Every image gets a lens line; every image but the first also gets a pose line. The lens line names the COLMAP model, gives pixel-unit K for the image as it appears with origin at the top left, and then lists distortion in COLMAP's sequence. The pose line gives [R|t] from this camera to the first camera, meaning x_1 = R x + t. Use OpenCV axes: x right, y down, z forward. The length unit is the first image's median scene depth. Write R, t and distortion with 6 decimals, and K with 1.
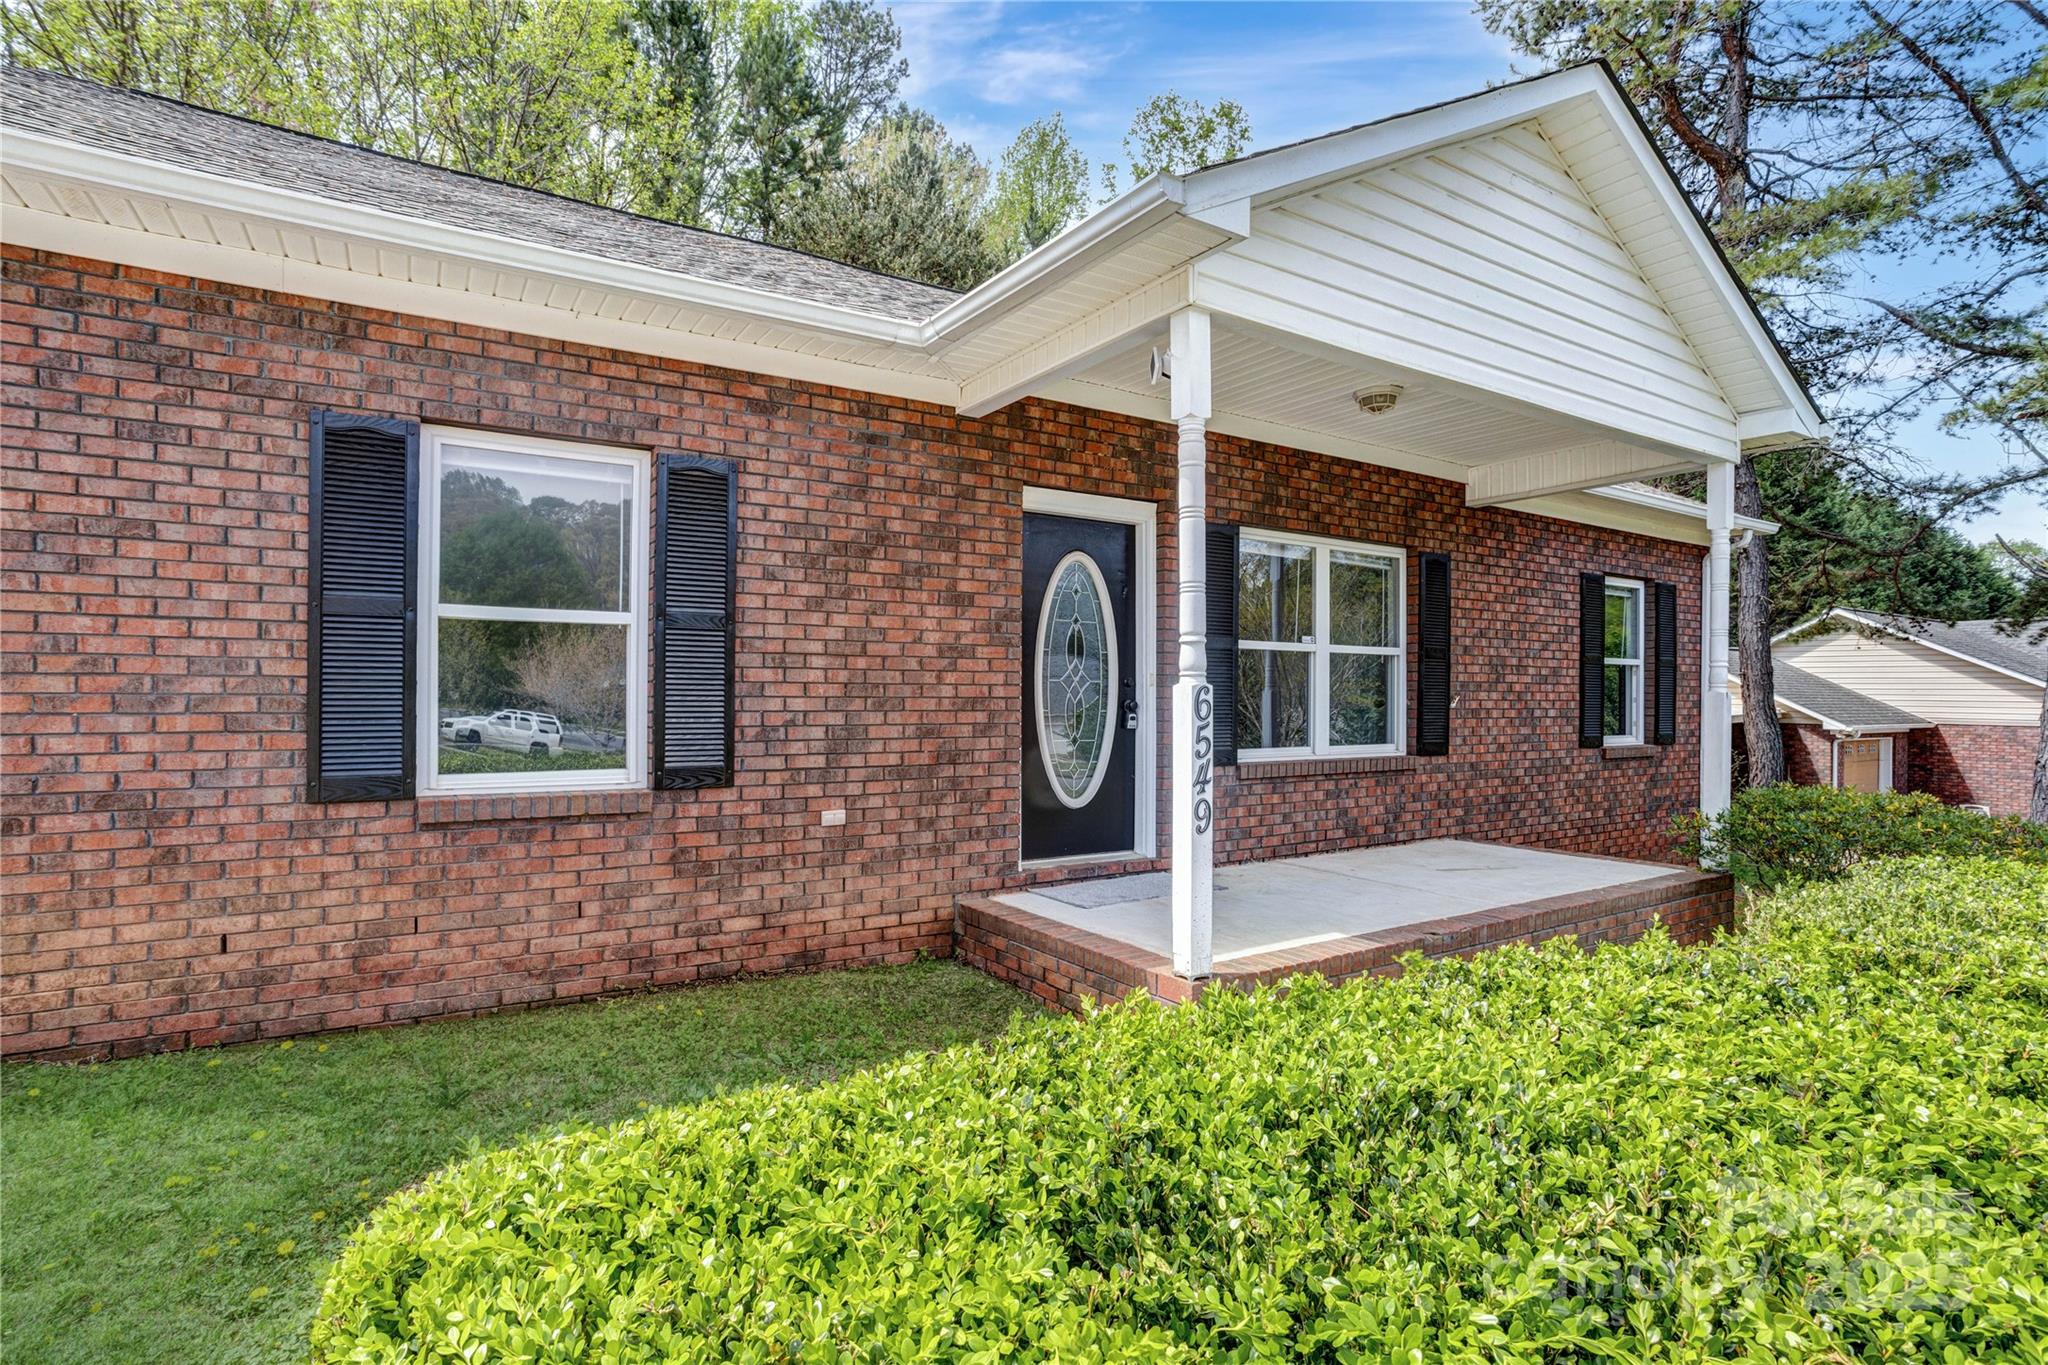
lens RADIAL K [[1000.6, 0, 1011.9], [0, 1000.6, 687.4], [0, 0, 1]] dist [-0.027848, 0.000300]
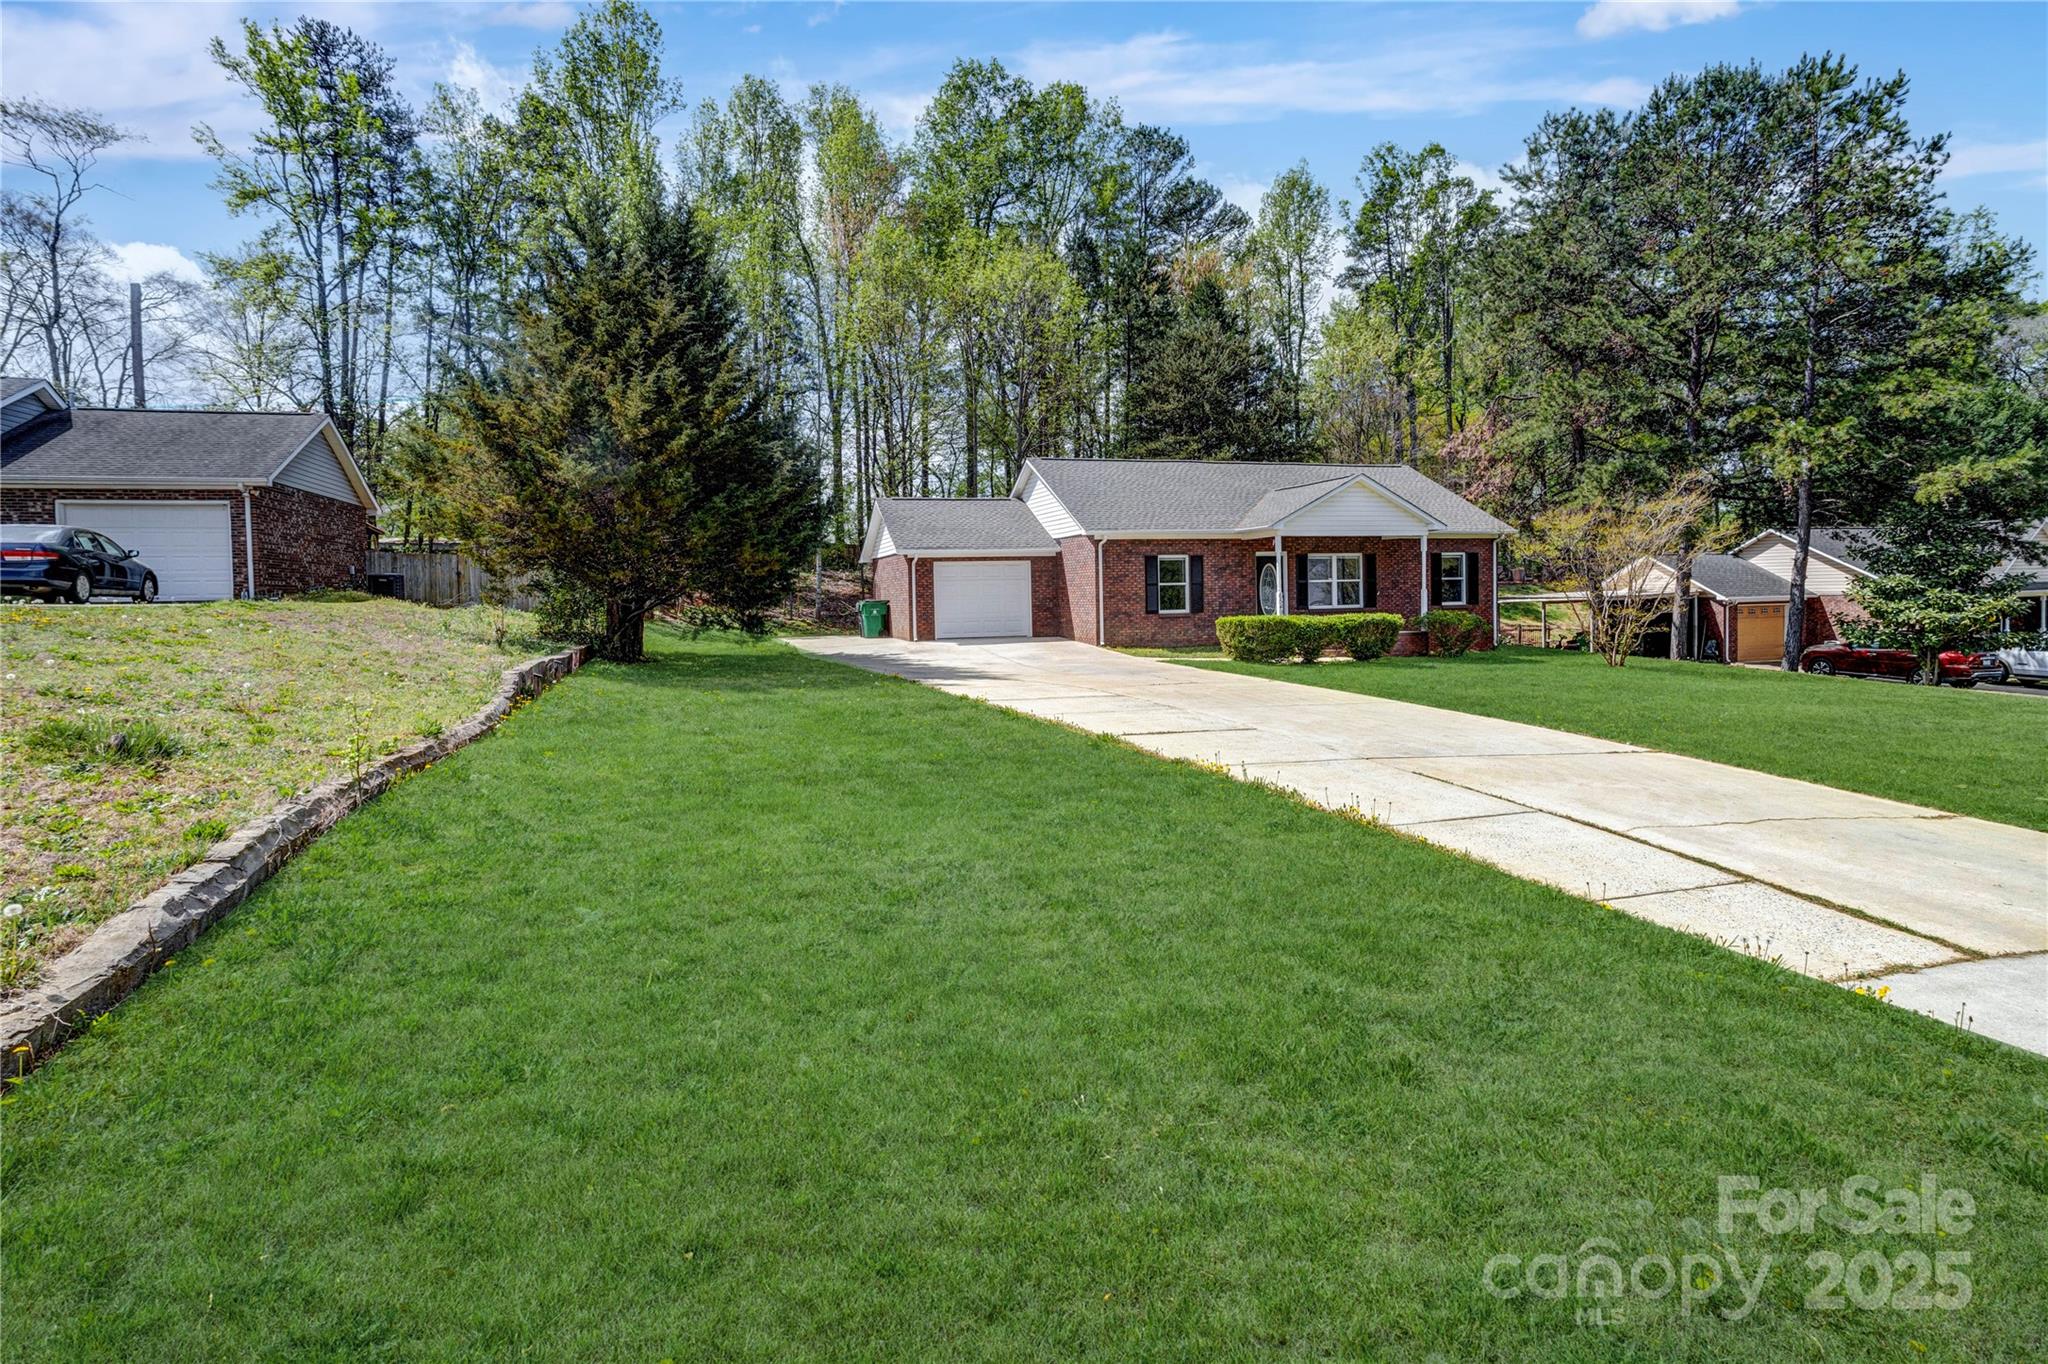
lens RADIAL K [[1079.4, 0, 1018.4], [0, 1079.4, 600.0], [0, 0, 1]] dist [-0.029046, -0.000319]
pose [[0.966368, -0.026310, -0.255812, 0.234646], [0.030100, 0.999487, 0.010911, -0.060448], [0.255394, -0.018244, 0.966665, -4.483418]]
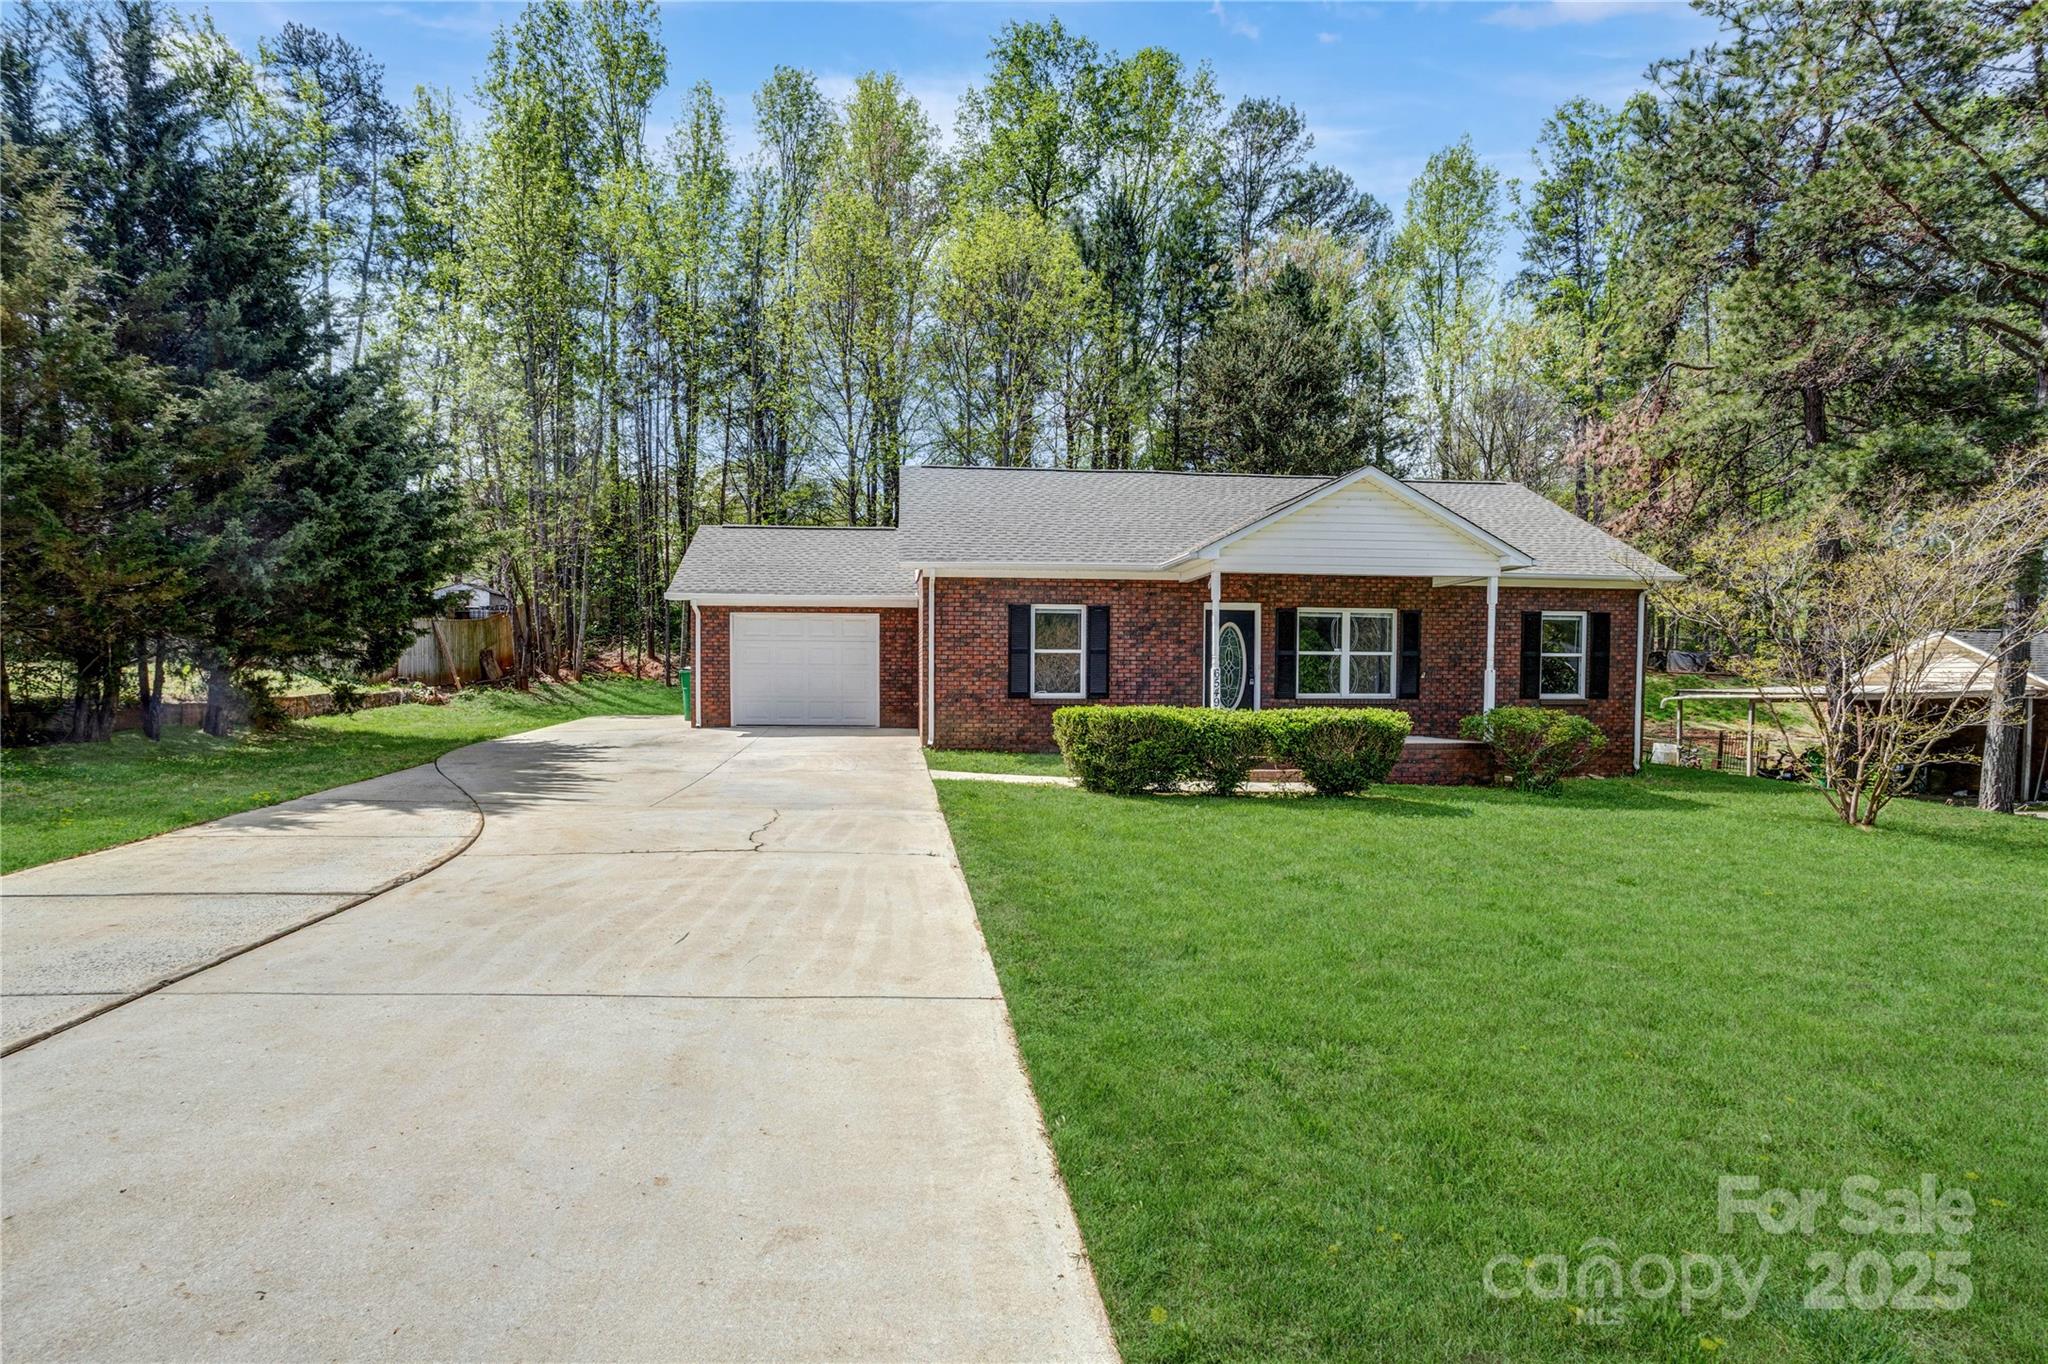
lens RADIAL K [[1069.4, 0, 1024.0], [0, 1069.4, 682.0], [0, 0, 1]] dist [-0.001745, 0.000970]
pose [[0.904999, -0.000076, -0.425414, 0.906413], [0.004002, 0.999957, 0.008334, 0.007417], [0.425395, -0.009245, 0.904961, -2.183428]]
